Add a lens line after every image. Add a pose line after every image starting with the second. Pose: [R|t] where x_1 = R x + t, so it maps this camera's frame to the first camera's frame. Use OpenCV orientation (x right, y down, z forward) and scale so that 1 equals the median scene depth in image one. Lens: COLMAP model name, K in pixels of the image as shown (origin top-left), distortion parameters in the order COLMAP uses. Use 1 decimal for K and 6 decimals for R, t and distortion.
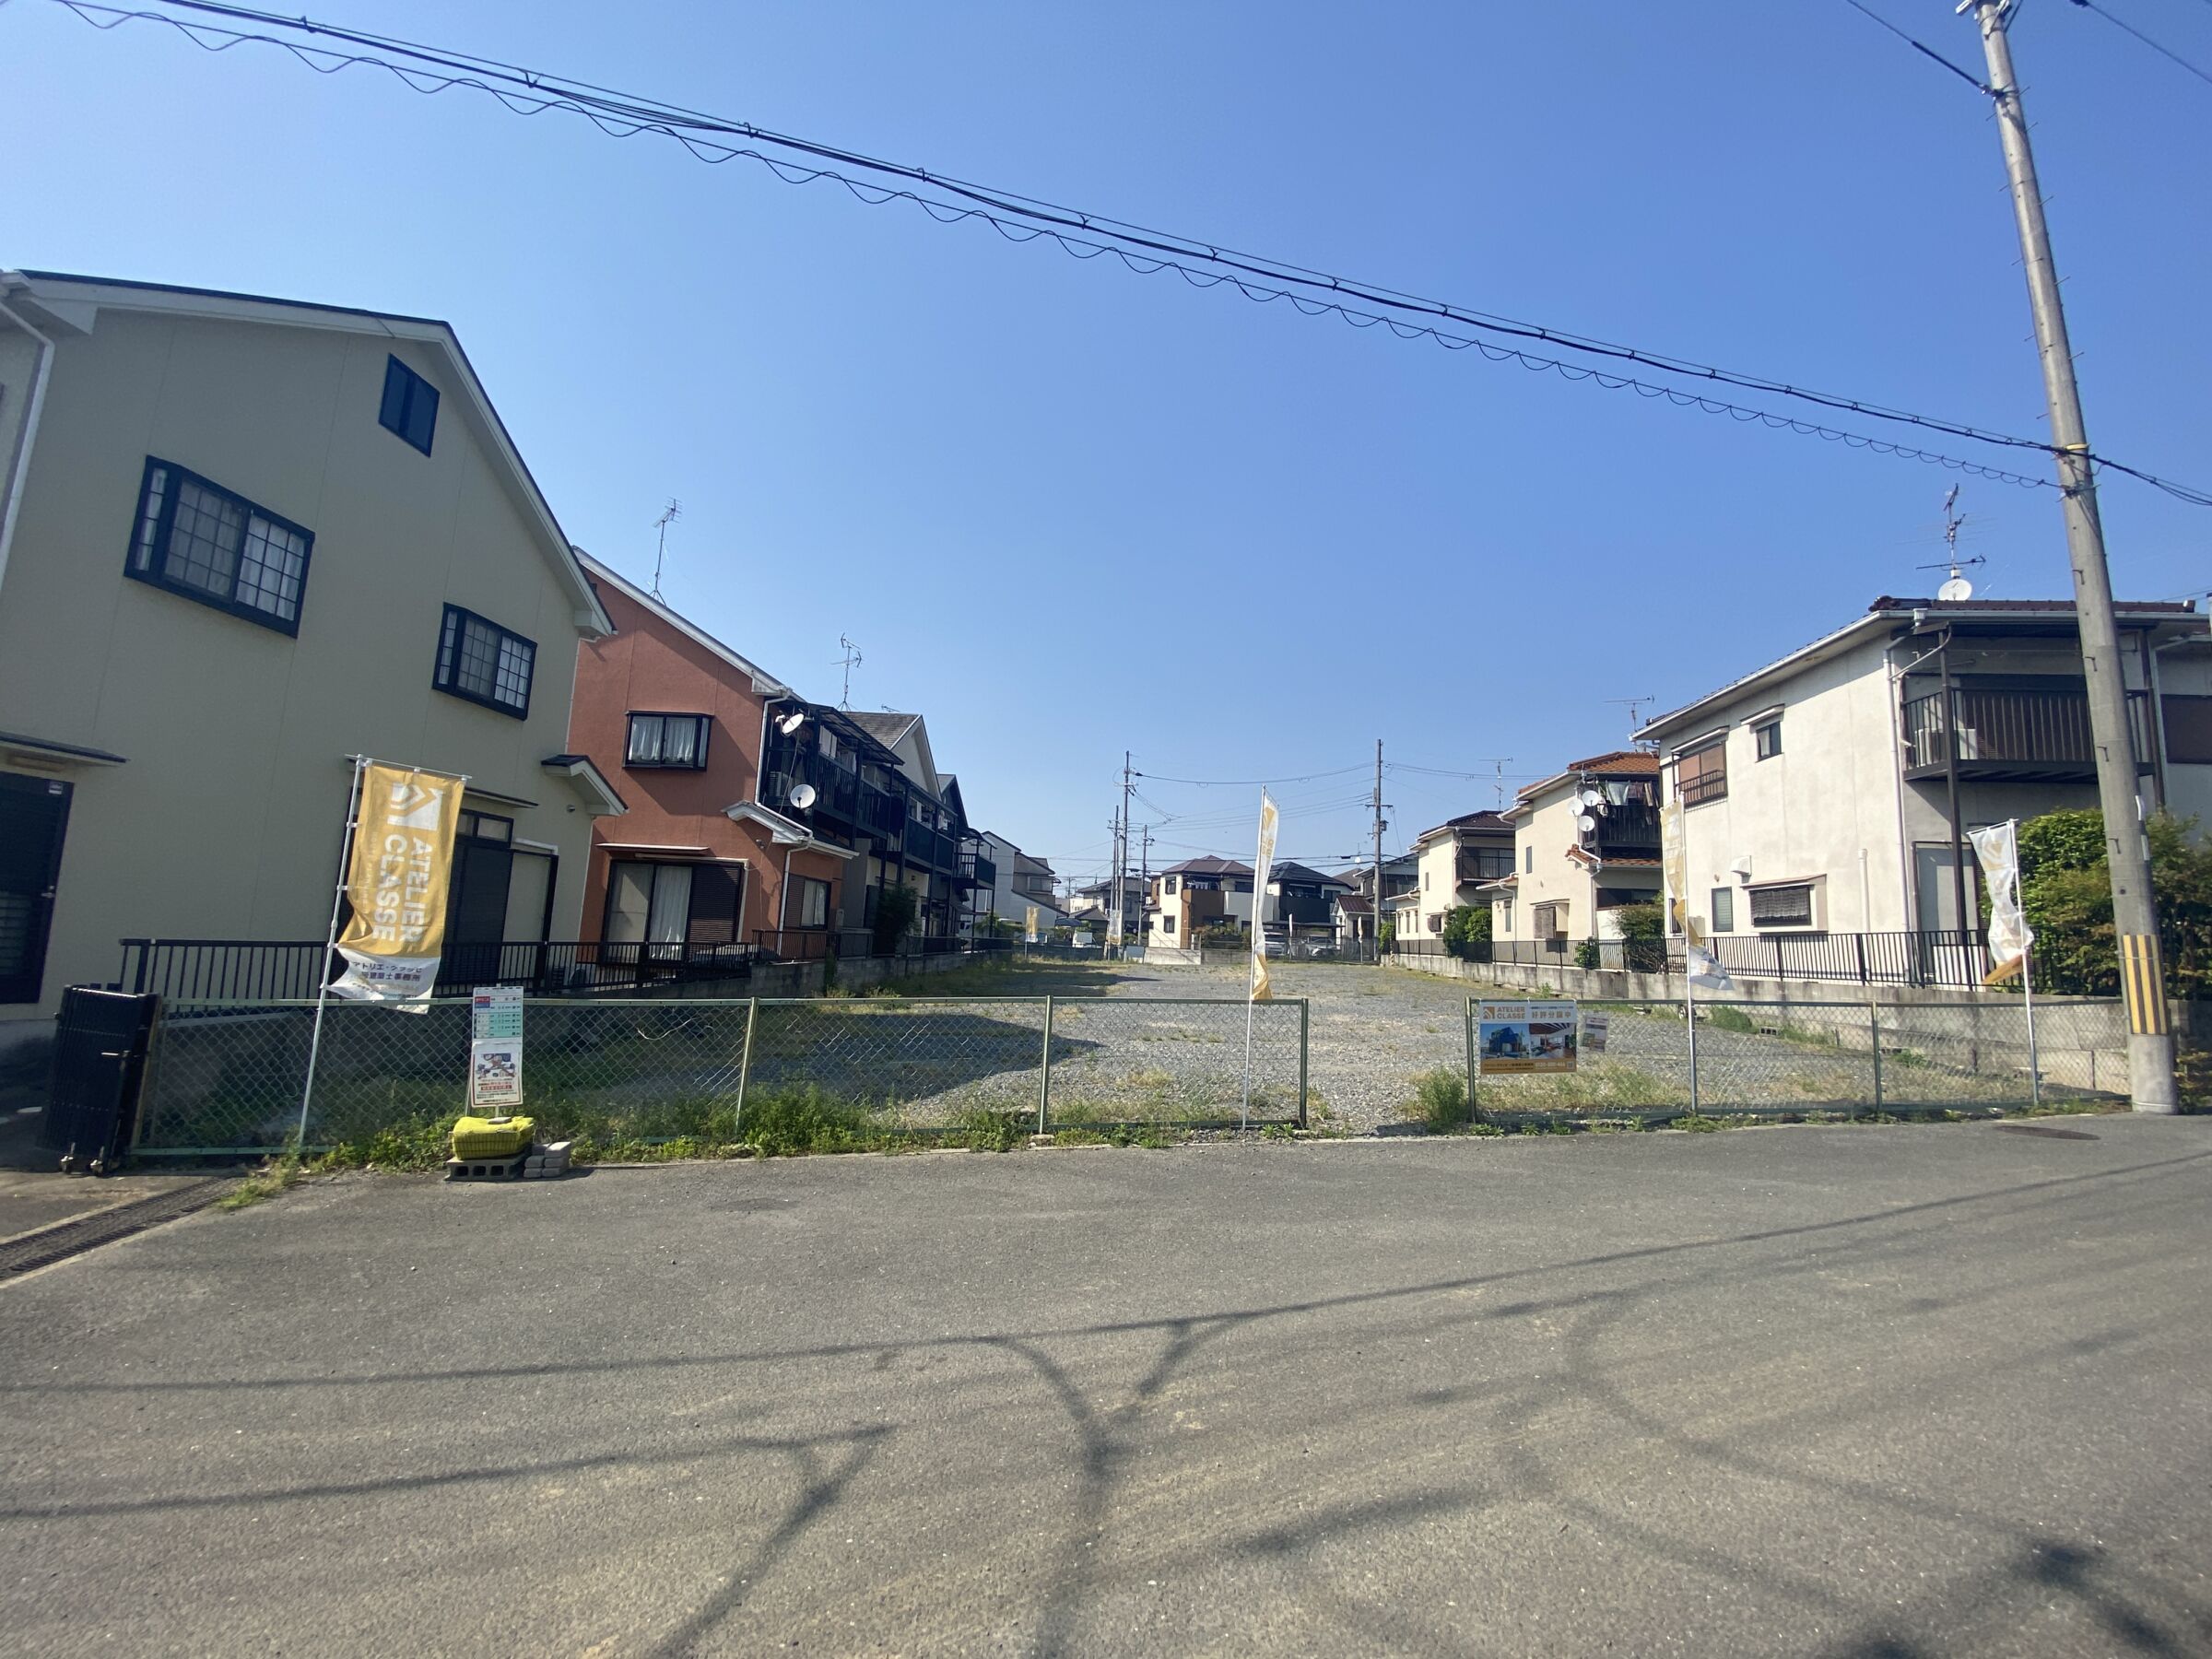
lens RADIAL K [[894.3, 0, 1104.7], [0, 894.3, 832.0], [0, 0, 1]] dist [0.018421, -0.016832]
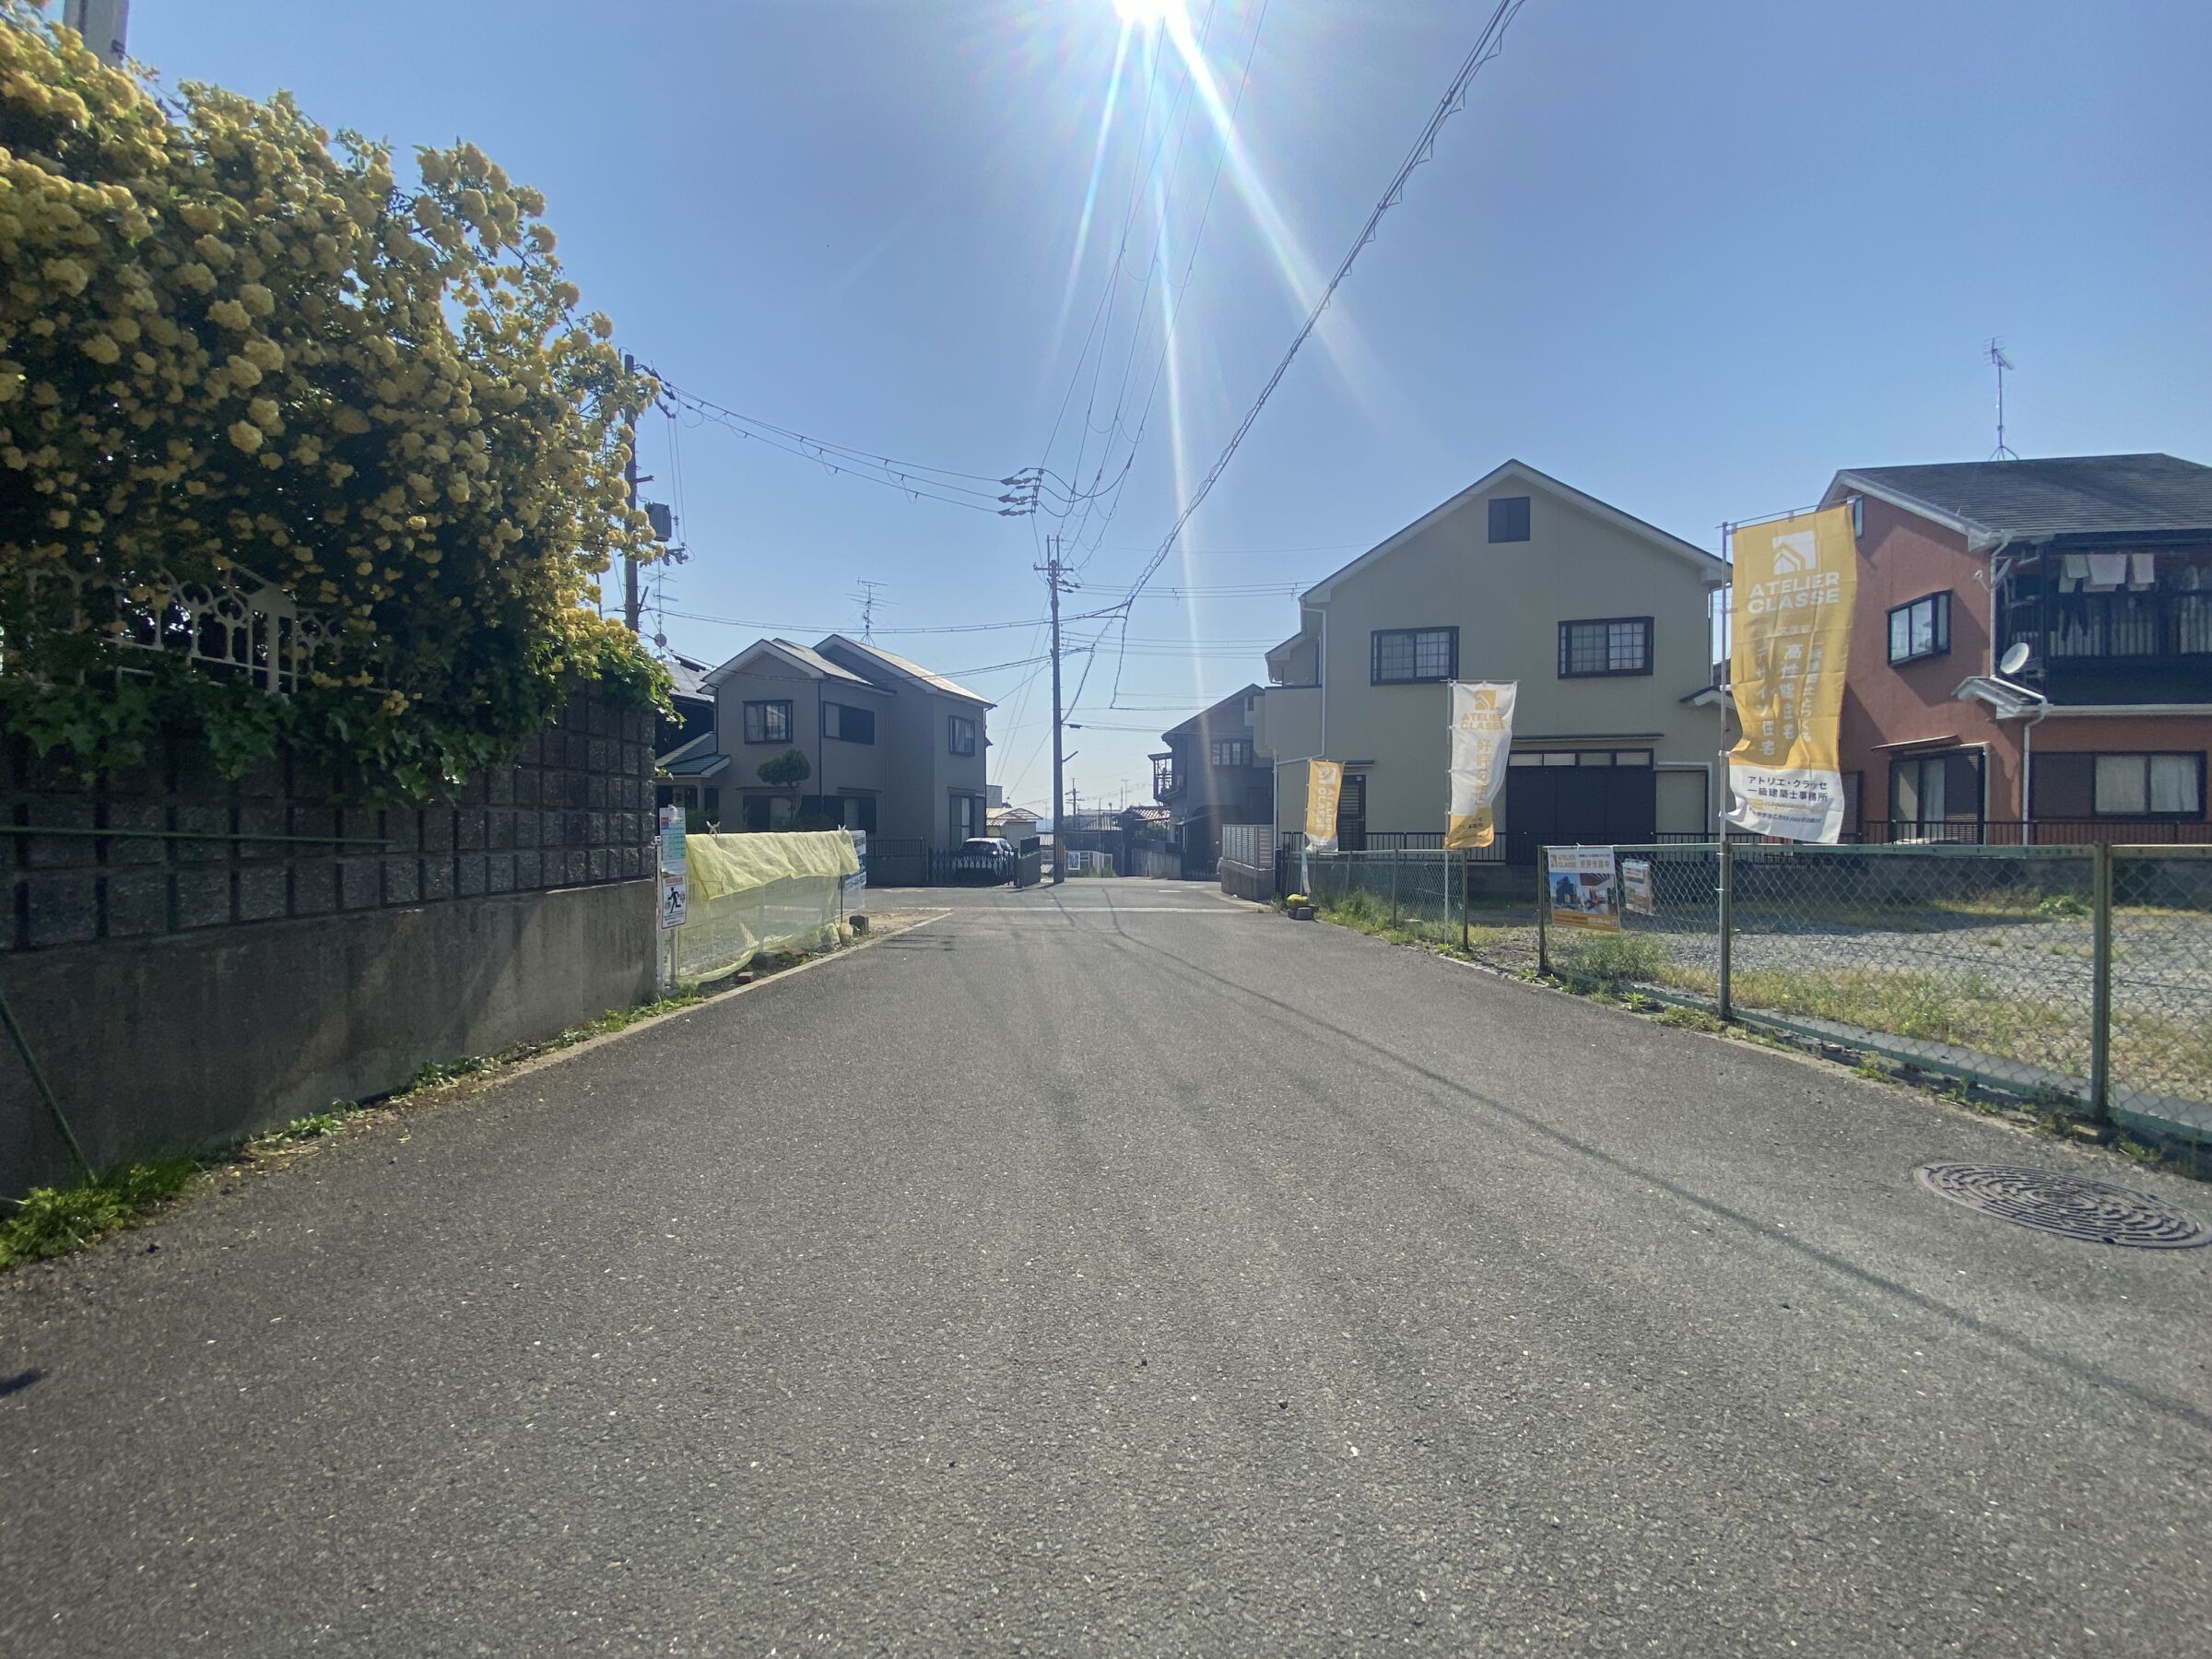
lens RADIAL K [[894.3, 0, 1111.5], [0, 894.3, 837.2], [0, 0, 1]] dist [0.018421, -0.016832]
pose [[-0.171560, -0.032573, -0.984635, 0.595569], [0.110484, 0.992512, -0.052084, 0.072348], [0.978959, -0.117722, -0.166677, 0.291554]]
